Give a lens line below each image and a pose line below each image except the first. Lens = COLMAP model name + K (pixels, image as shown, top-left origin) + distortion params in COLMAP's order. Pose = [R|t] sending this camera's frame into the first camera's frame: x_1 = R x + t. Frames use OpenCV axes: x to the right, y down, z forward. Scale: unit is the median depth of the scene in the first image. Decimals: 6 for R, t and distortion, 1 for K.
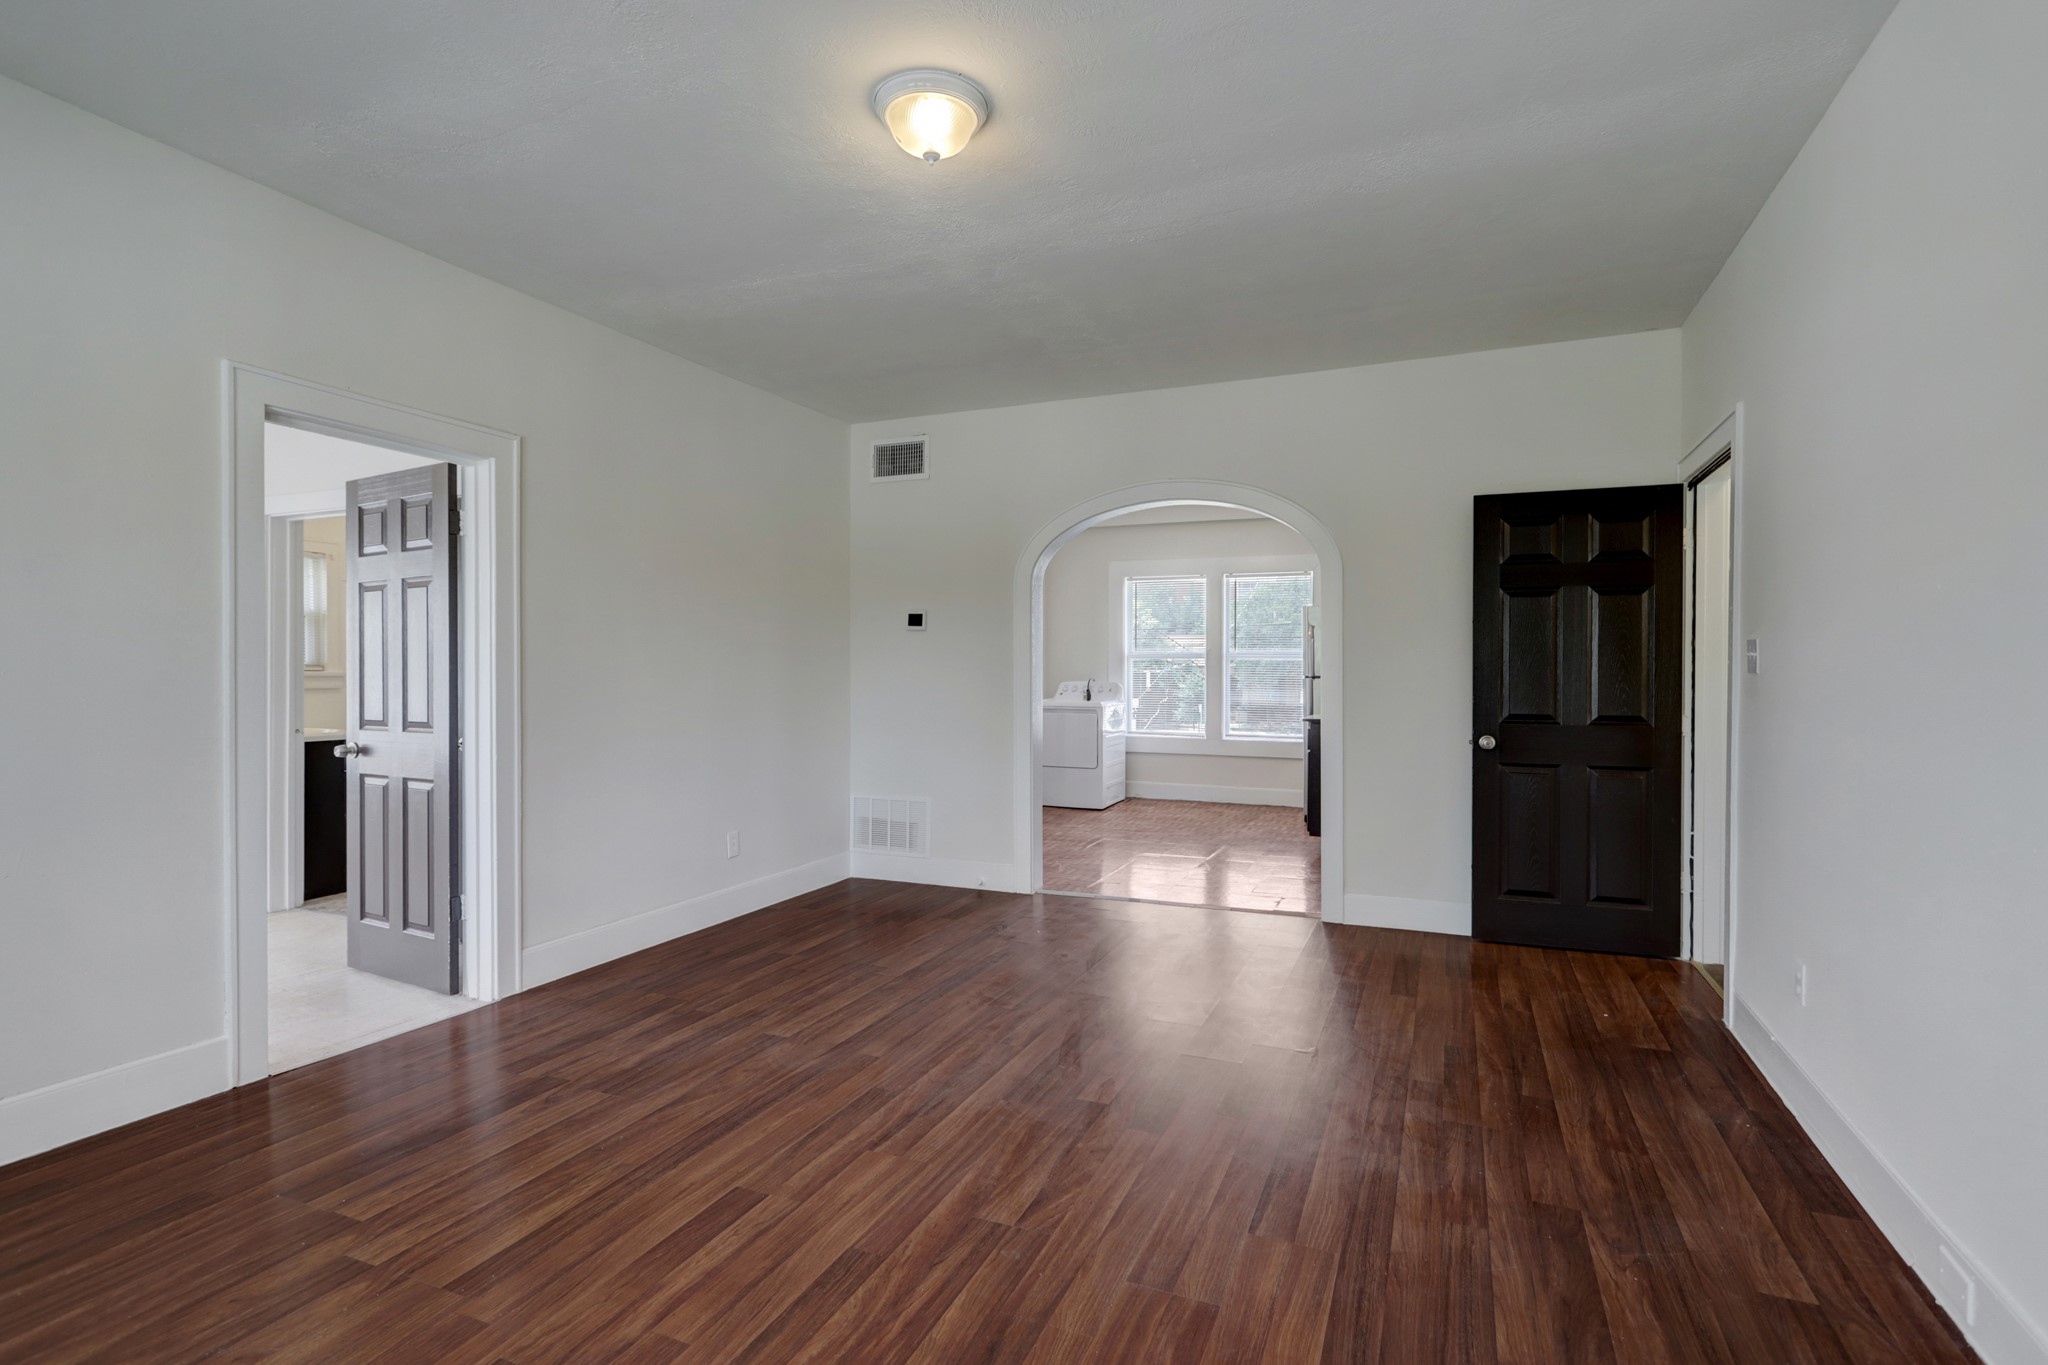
lens RADIAL K [[1018.0, 0, 1033.7], [0, 1018.0, 678.3], [0, 0, 1]] dist [0.002033, 0.001074]
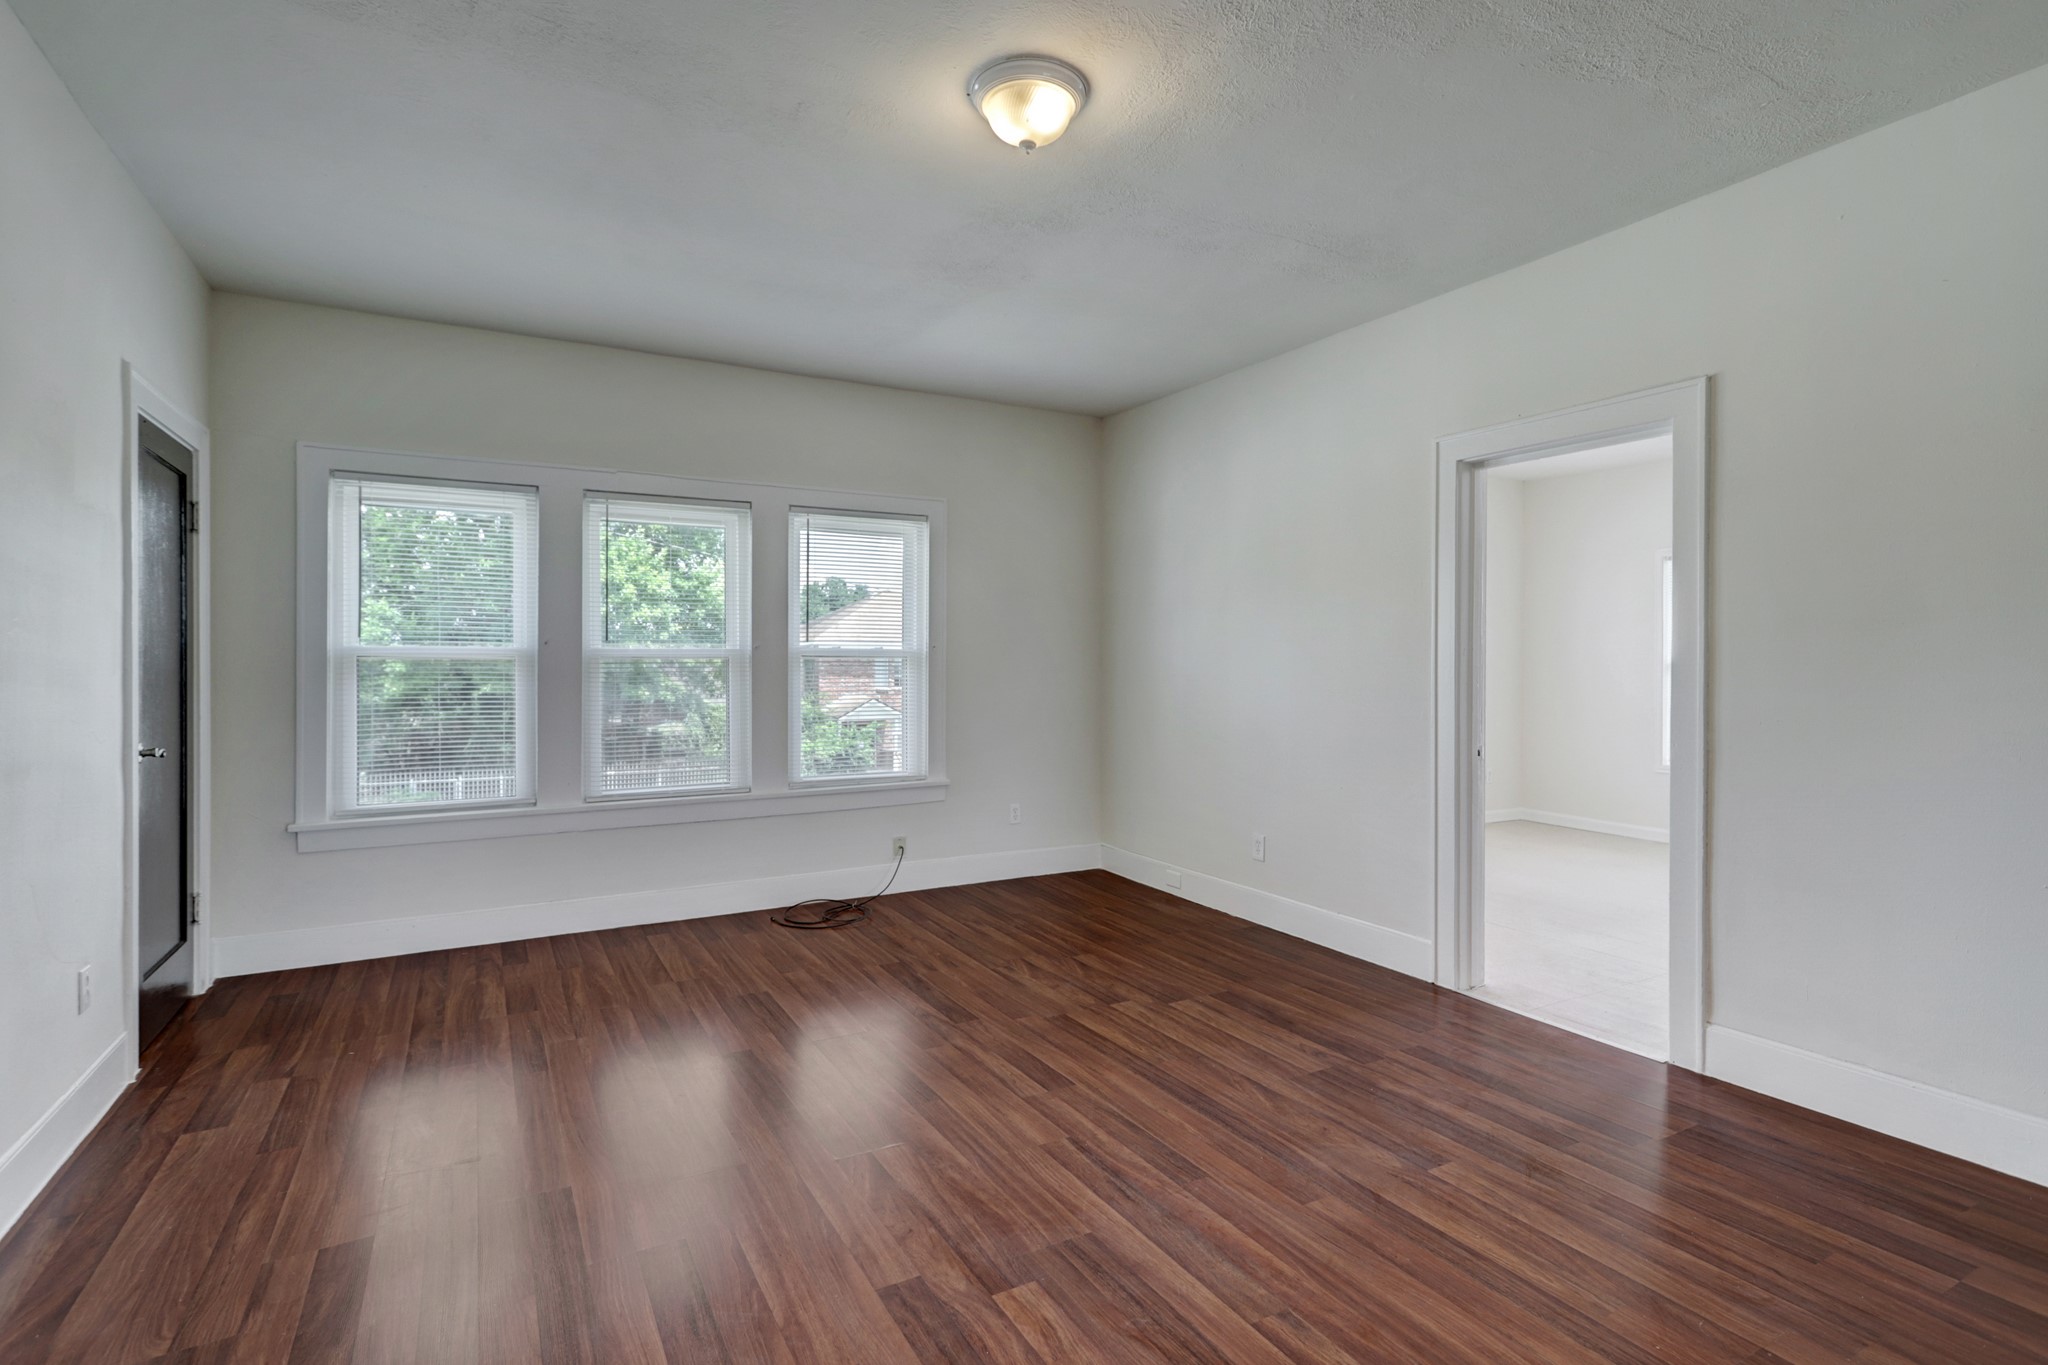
lens RADIAL K [[1018.0, 0, 1028.3], [0, 1018.0, 673.2], [0, 0, 1]] dist [0.002033, 0.001074]
pose [[-0.630273, -0.000790, -0.776373, 0.631878], [-0.008422, 0.999948, 0.005819, -0.006956], [0.776328, 0.010206, -0.630247, 1.546456]]
